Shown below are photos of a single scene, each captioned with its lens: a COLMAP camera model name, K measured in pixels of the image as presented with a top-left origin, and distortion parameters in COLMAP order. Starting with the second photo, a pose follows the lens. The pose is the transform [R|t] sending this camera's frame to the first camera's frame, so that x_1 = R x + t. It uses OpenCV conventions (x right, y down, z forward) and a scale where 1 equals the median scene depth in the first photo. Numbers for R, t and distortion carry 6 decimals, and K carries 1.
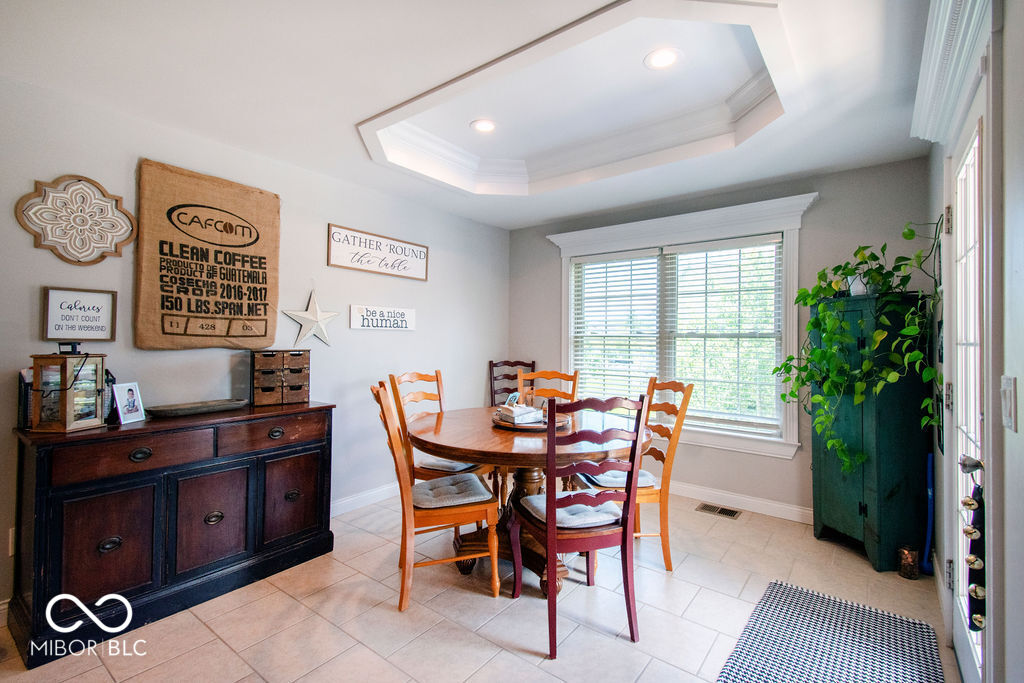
lens RADIAL K [[467.9, 0, 512.2], [0, 467.9, 333.5], [0, 0, 1]] dist [0.029598, -0.000076]
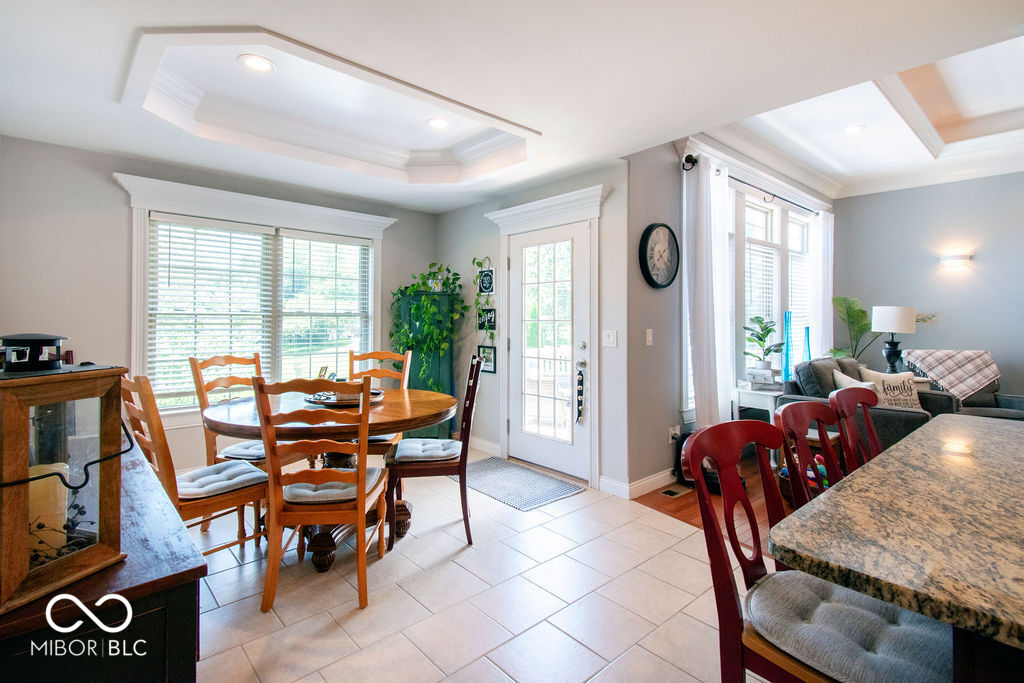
lens RADIAL K [[481.6, 0, 507.7], [0, 481.6, 335.1], [0, 0, 1]] dist [0.000222, -0.000357]
pose [[0.159174, -0.037569, 0.986535, -0.757949], [-0.019948, 0.998949, 0.041260, -0.004142], [-0.987049, -0.026247, 0.158257, 0.388507]]
